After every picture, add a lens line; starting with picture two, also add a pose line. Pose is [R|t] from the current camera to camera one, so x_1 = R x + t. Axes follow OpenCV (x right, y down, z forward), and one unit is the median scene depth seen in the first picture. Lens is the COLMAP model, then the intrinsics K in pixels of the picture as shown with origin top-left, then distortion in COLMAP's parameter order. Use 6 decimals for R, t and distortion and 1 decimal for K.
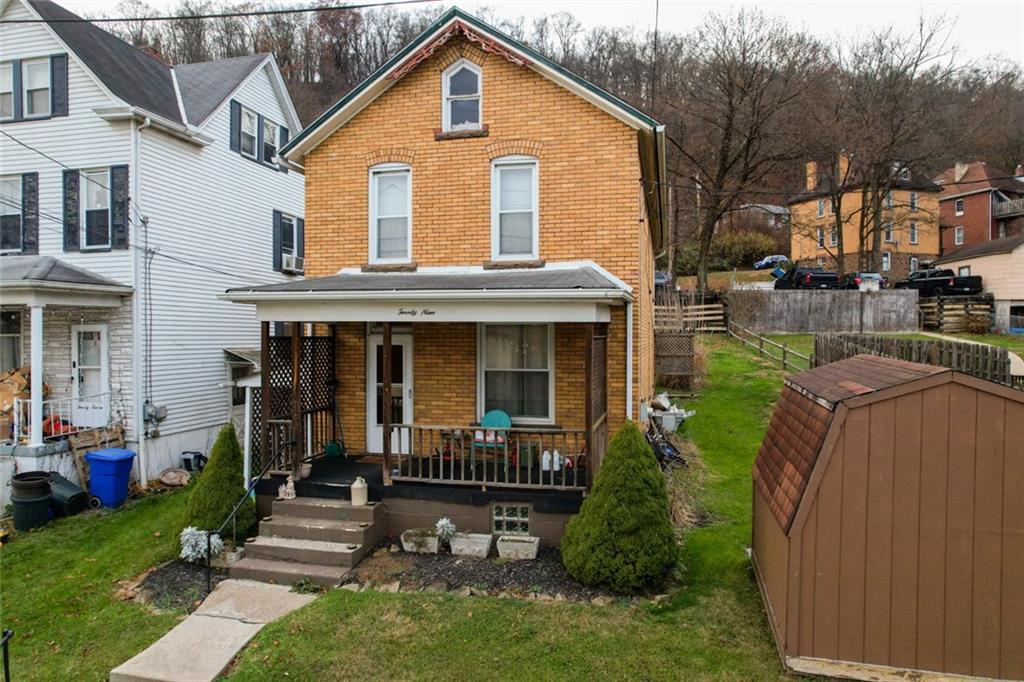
lens RADIAL K [[649.0, 0, 515.8], [0, 649.0, 338.8], [0, 0, 1]] dist [-0.074564, 0.058682]
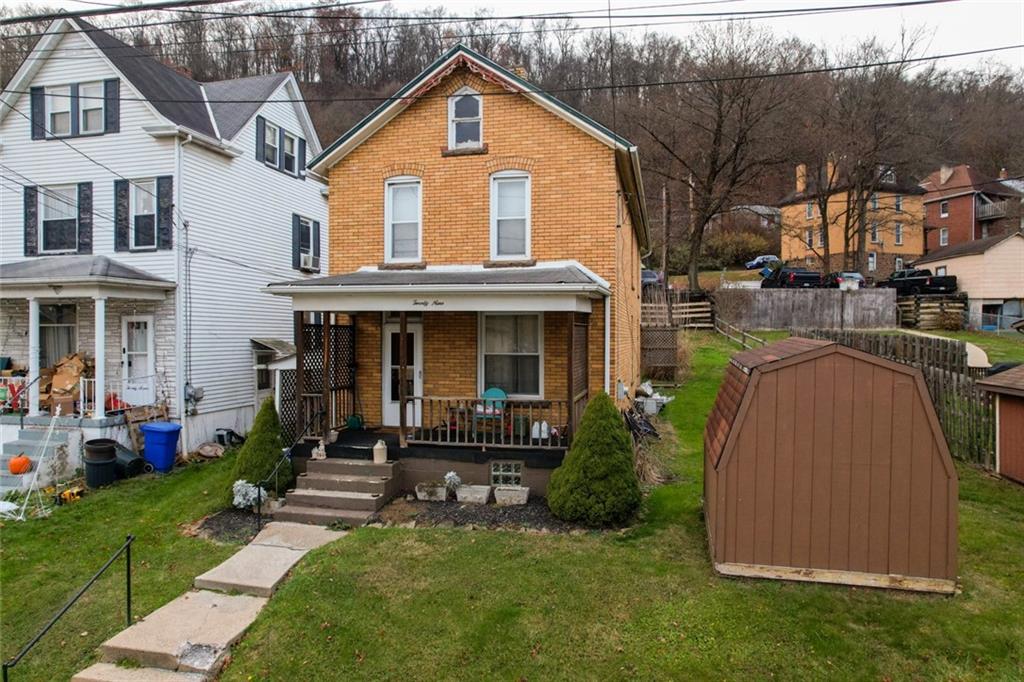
lens RADIAL K [[649.0, 0, 515.8], [0, 649.0, 339.8], [0, 0, 1]] dist [-0.074564, 0.058682]
pose [[0.999994, 0.001923, 0.002835, 0.005187], [-0.001930, 0.999995, 0.002480, 0.019557], [-0.002830, -0.002486, 0.999993, -0.165439]]
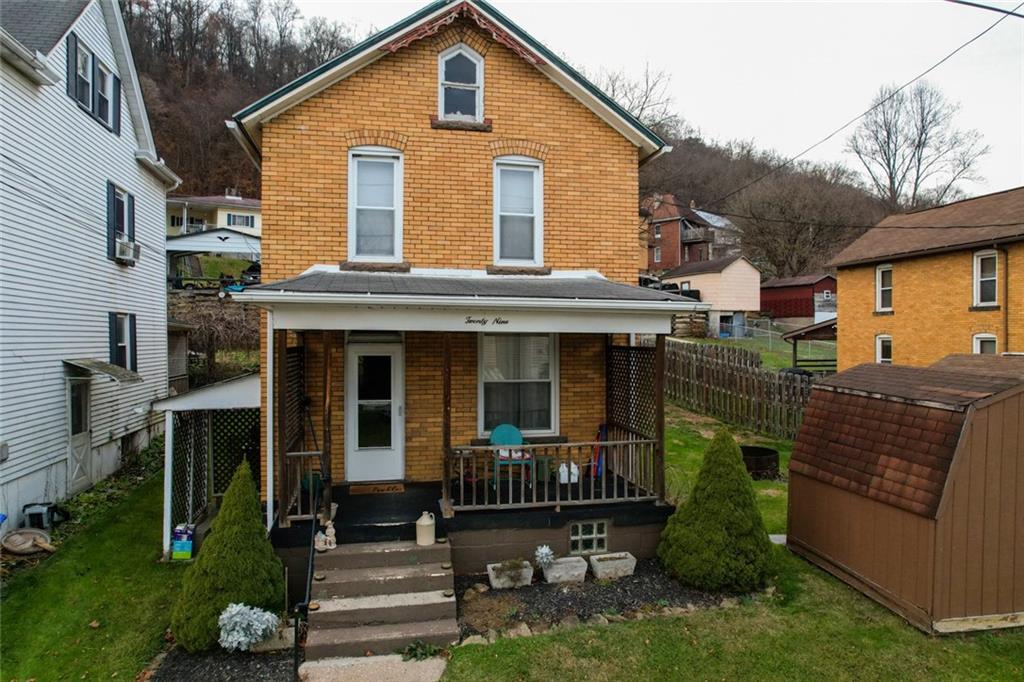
lens RADIAL K [[649.0, 0, 507.6], [0, 649.0, 339.3], [0, 0, 1]] dist [-0.074564, 0.058682]
pose [[0.903872, 0.001235, 0.427802, -0.413288], [-0.000911, 0.999999, -0.000962, -0.012048], [-0.427803, 0.000479, 0.903872, 0.141373]]
